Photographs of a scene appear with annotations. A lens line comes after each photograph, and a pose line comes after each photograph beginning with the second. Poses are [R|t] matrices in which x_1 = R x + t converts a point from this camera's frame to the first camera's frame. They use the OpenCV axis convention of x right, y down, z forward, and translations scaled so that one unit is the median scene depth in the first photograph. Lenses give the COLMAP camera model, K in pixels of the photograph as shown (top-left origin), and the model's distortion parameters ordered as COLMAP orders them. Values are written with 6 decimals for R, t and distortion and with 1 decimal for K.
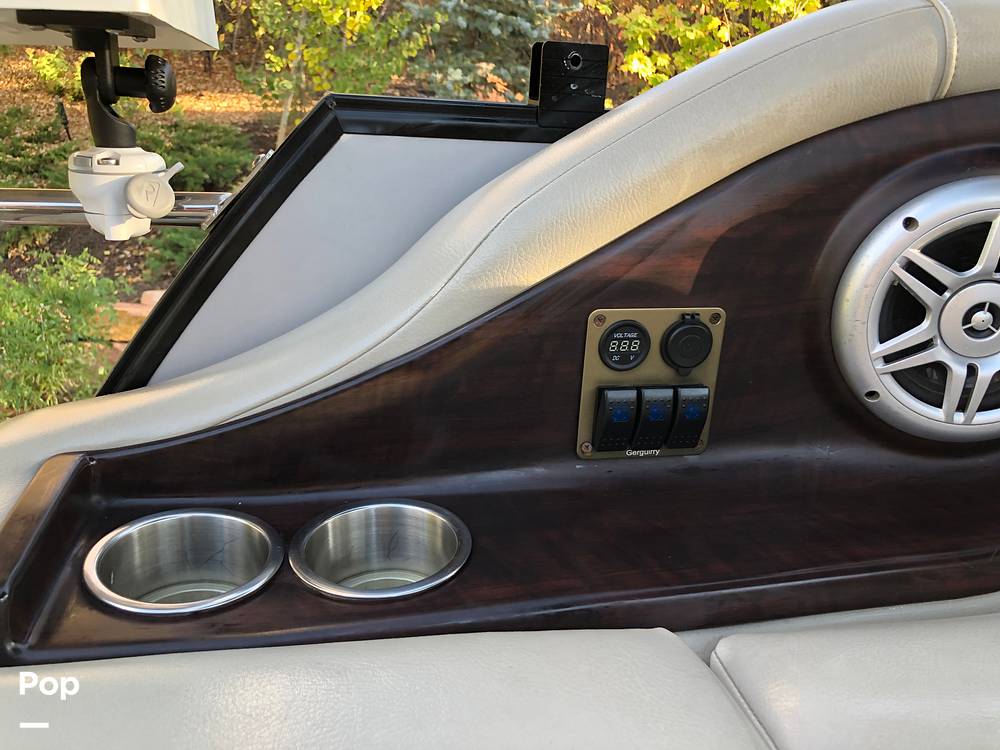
lens RADIAL K [[821.7, 0, 496.6], [0, 821.7, 377.4], [0, 0, 1]] dist [0.044099, -0.023380]
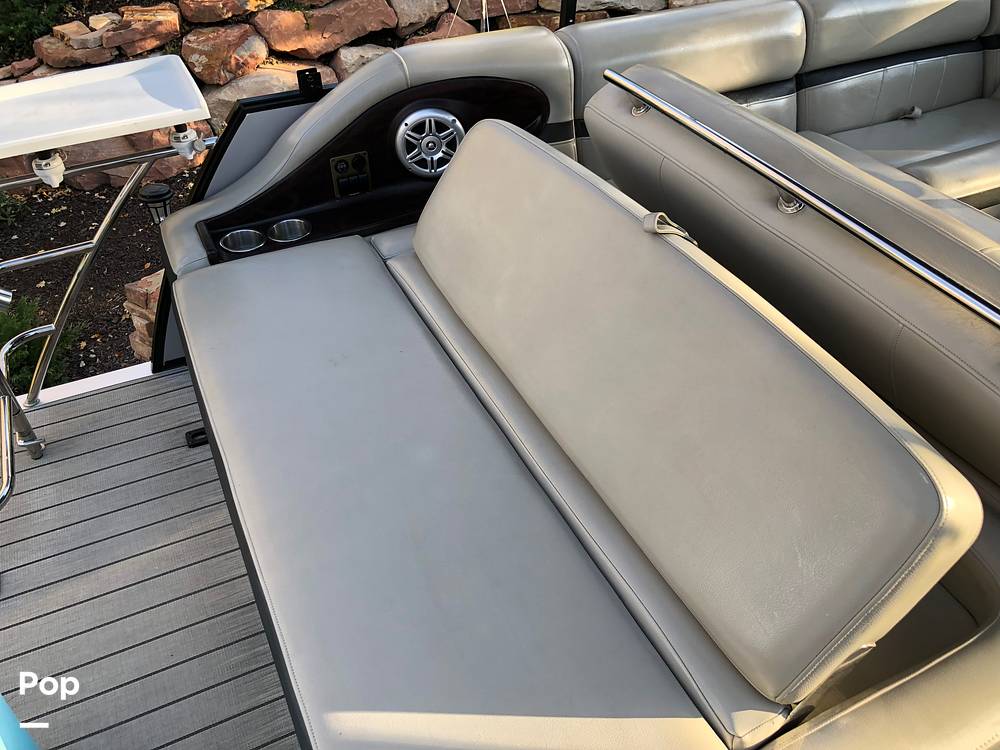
lens RADIAL K [[821.7, 0, 503.1], [0, 821.7, 370.9], [0, 0, 1]] dist [0.044099, -0.023380]
pose [[0.969341, -0.201649, 0.140411, 0.154303], [0.142718, 0.927199, 0.346315, -0.366242], [-0.200023, -0.315658, 0.927551, -2.869155]]
